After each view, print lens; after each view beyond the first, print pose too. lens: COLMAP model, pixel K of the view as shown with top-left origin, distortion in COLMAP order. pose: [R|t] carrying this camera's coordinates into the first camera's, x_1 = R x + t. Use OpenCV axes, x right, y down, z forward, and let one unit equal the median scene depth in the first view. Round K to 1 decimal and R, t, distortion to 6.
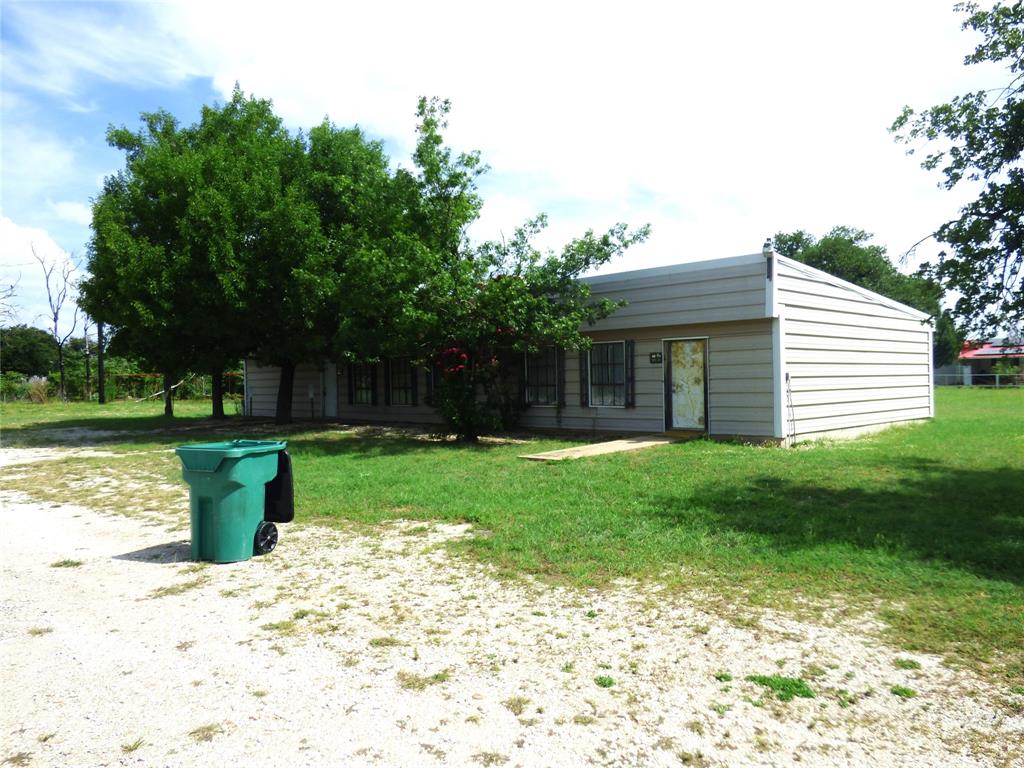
lens RADIAL K [[795.2, 0, 515.0], [0, 795.2, 385.1], [0, 0, 1]] dist [-0.027480, -0.002316]
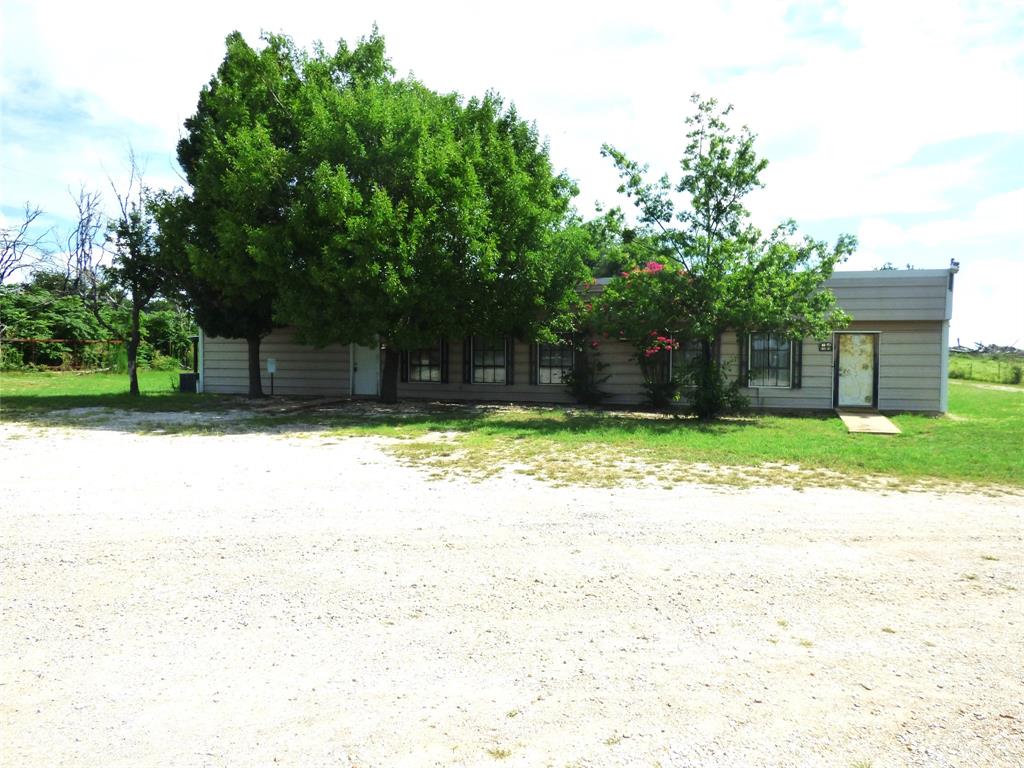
lens RADIAL K [[795.2, 0, 514.4], [0, 795.2, 361.5], [0, 0, 1]] dist [-0.027480, -0.002316]
pose [[0.883108, 0.028424, 0.468308, -0.806852], [-0.023647, 0.999591, -0.016080, 0.018706], [-0.468574, 0.003126, 0.883419, 0.169535]]
